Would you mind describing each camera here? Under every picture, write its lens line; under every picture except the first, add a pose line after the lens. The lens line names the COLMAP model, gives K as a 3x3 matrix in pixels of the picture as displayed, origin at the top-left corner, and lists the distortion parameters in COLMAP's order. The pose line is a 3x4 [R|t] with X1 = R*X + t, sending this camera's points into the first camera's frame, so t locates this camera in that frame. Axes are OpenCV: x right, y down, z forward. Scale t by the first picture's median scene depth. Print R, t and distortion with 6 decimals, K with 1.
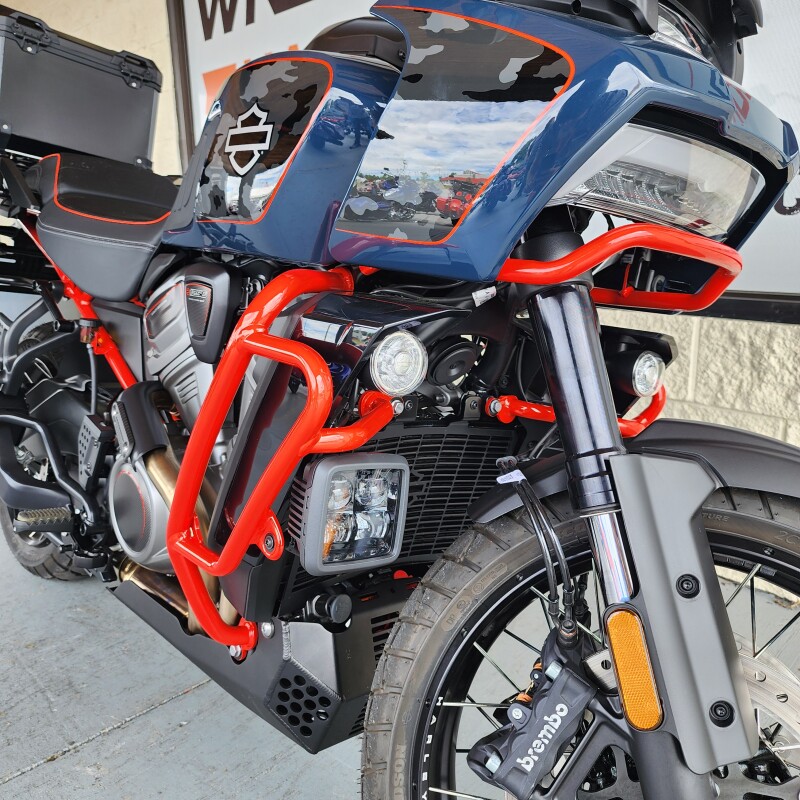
lens RADIAL K [[716.0, 0, 397.6], [0, 716.0, 388.7], [0, 0, 1]] dist [0.064921, -0.054415]
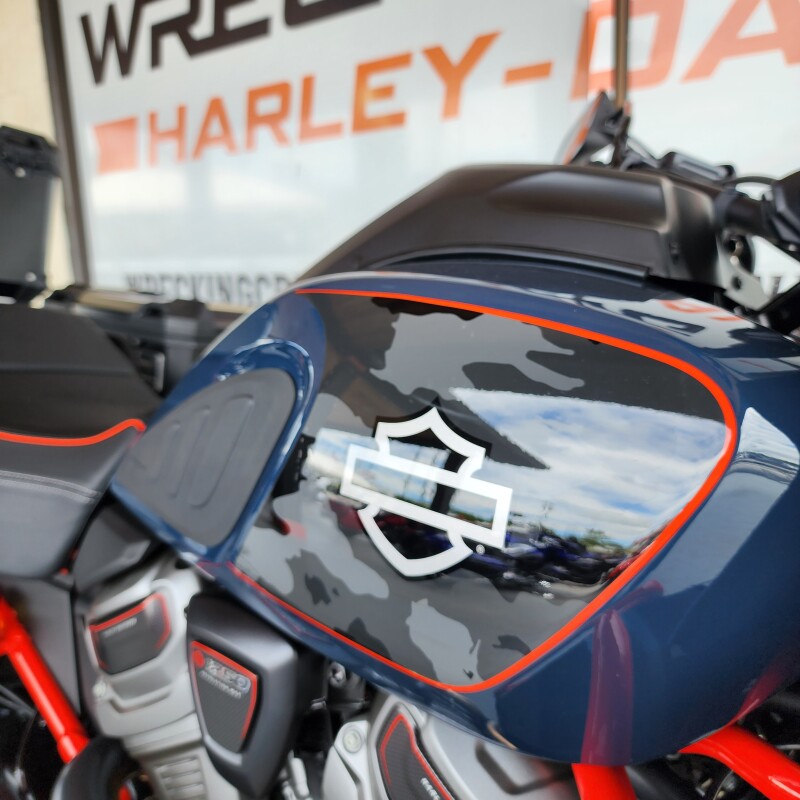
lens RADIAL K [[744.5, 0, 397.3], [0, 744.5, 395.2], [0, 0, 1]] dist [0.038950, -0.073768]
pose [[0.988423, -0.056642, 0.140756, -0.162070], [0.060182, 0.997966, -0.021017, -0.229427], [-0.139279, 0.029245, 0.989821, 0.332326]]
